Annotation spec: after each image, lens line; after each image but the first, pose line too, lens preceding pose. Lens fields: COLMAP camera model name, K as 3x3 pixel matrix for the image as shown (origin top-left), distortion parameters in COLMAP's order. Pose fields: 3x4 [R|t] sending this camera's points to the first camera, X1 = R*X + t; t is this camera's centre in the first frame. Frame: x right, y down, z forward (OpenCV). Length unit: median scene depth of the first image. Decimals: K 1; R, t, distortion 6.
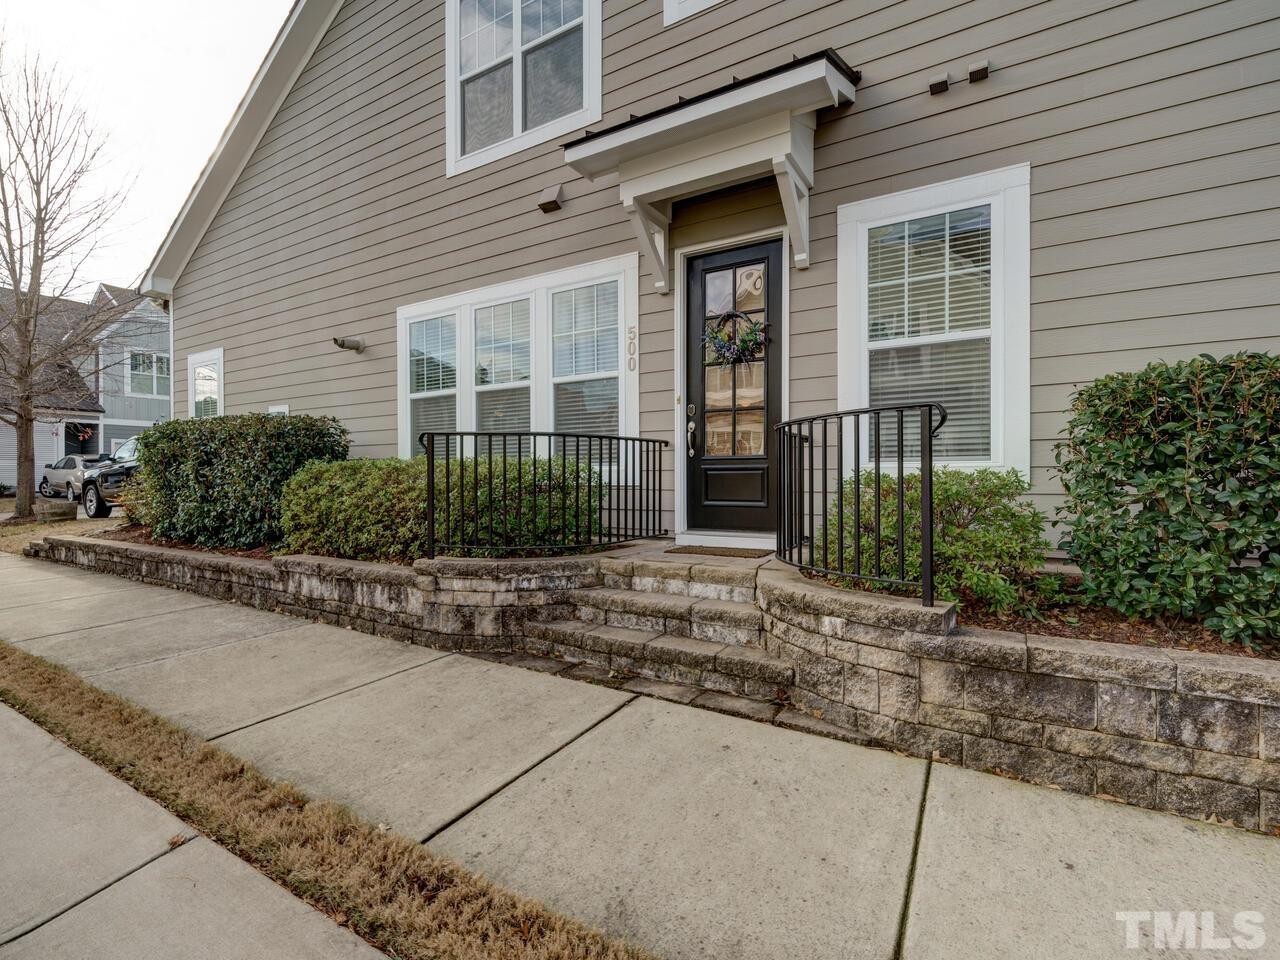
lens RADIAL K [[606.6, 0, 634.9], [0, 606.6, 480.1], [0, 0, 1]] dist [-0.001471, 0.000216]
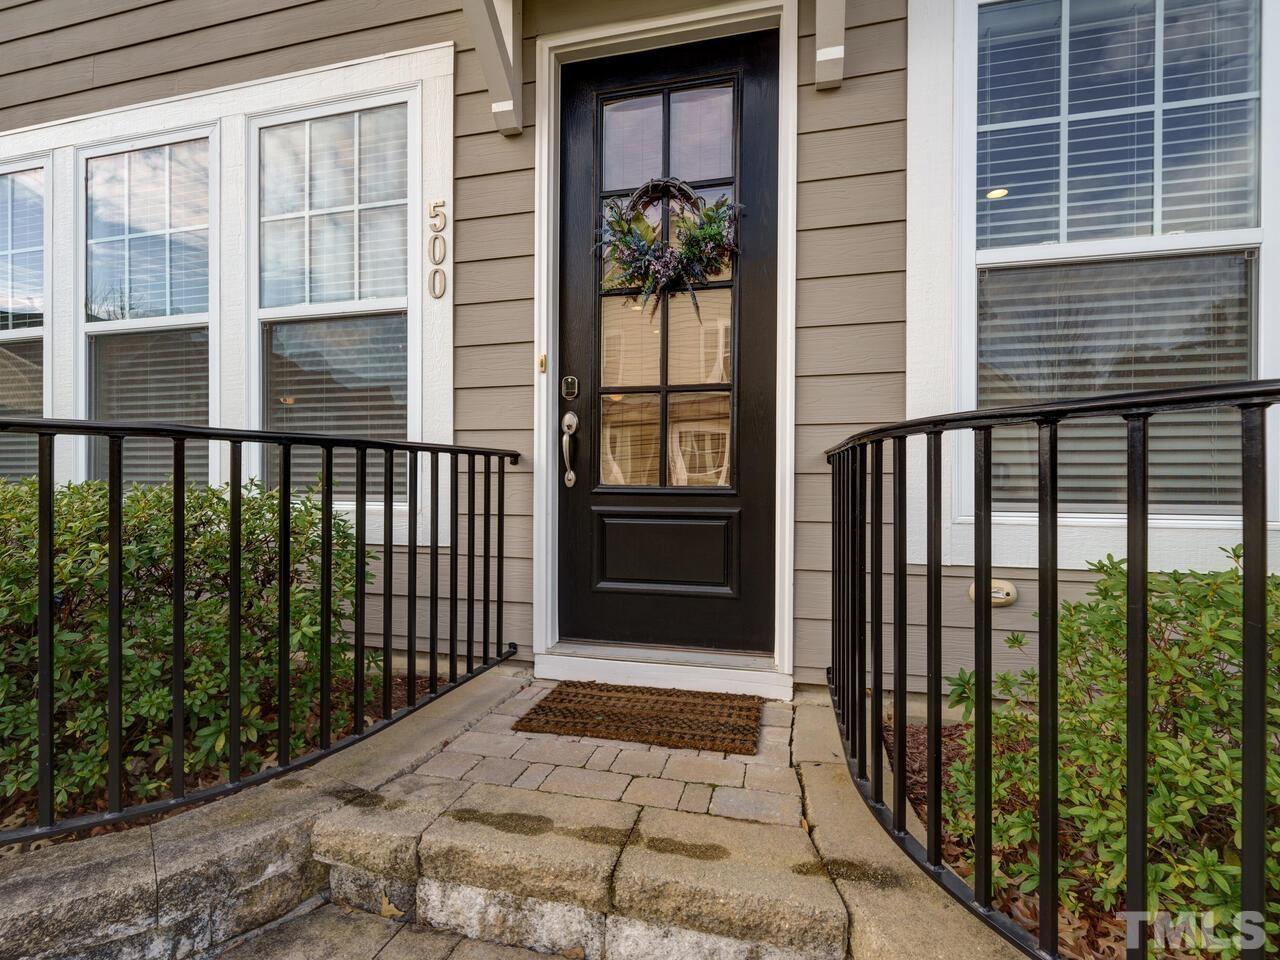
lens RADIAL K [[519.4, 0, 642.4], [0, 519.4, 471.2], [0, 0, 1]] dist [-0.001368, -0.000278]
pose [[0.945589, 0.005523, 0.325317, 0.015648], [-0.002581, 0.999952, -0.009476, -0.048576], [-0.325354, 0.008121, 0.945557, 0.618270]]
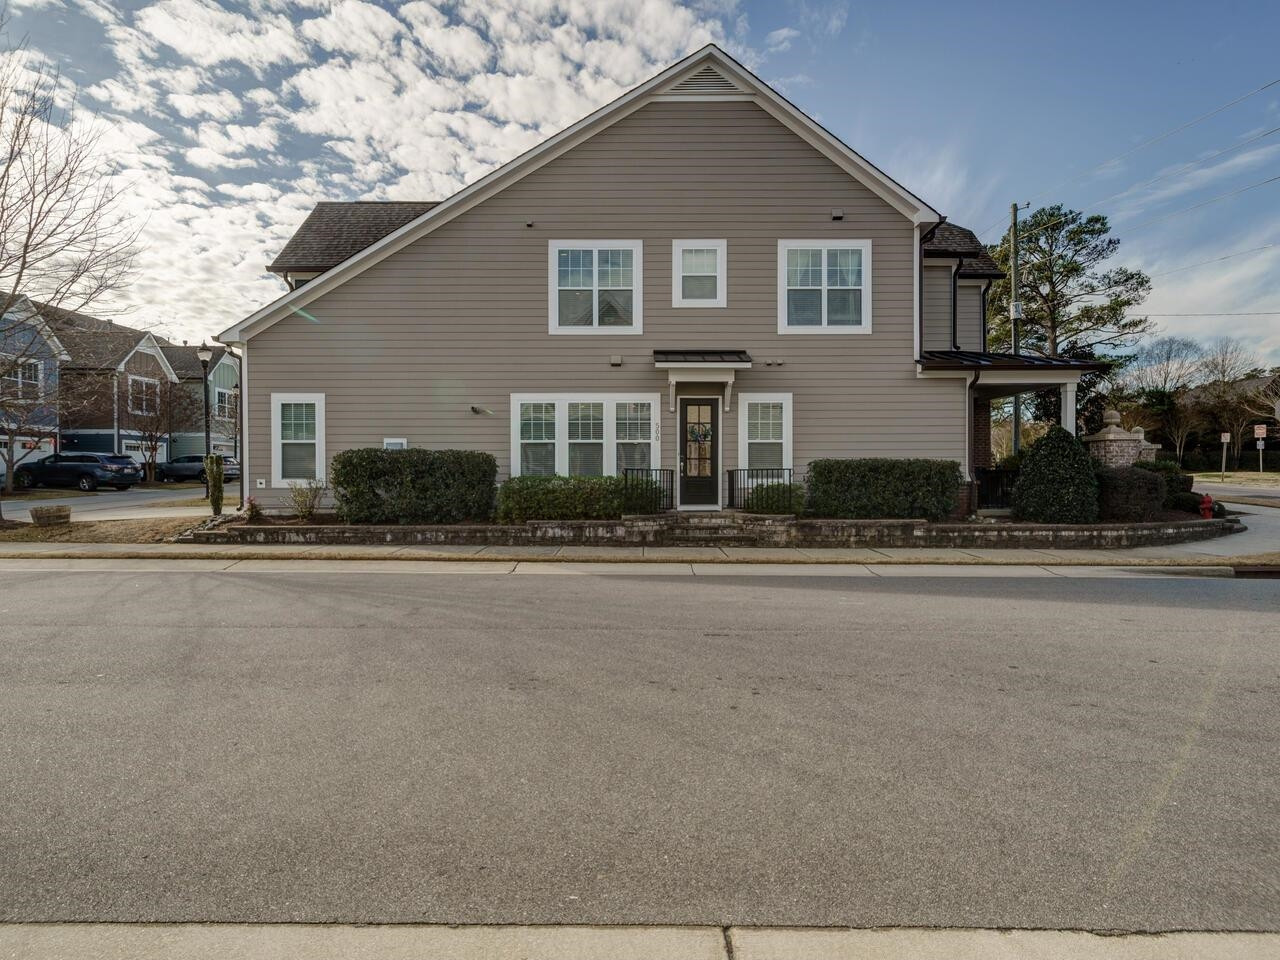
lens RADIAL K [[615.6, 0, 643.6], [0, 615.6, 484.9], [0, 0, 1]] dist [-0.002594, -0.000167]
pose [[0.849218, -0.010513, 0.527938, -1.480864], [0.000300, 0.999811, 0.019428, -0.052686], [-0.528043, -0.016340, 0.849061, -1.185263]]
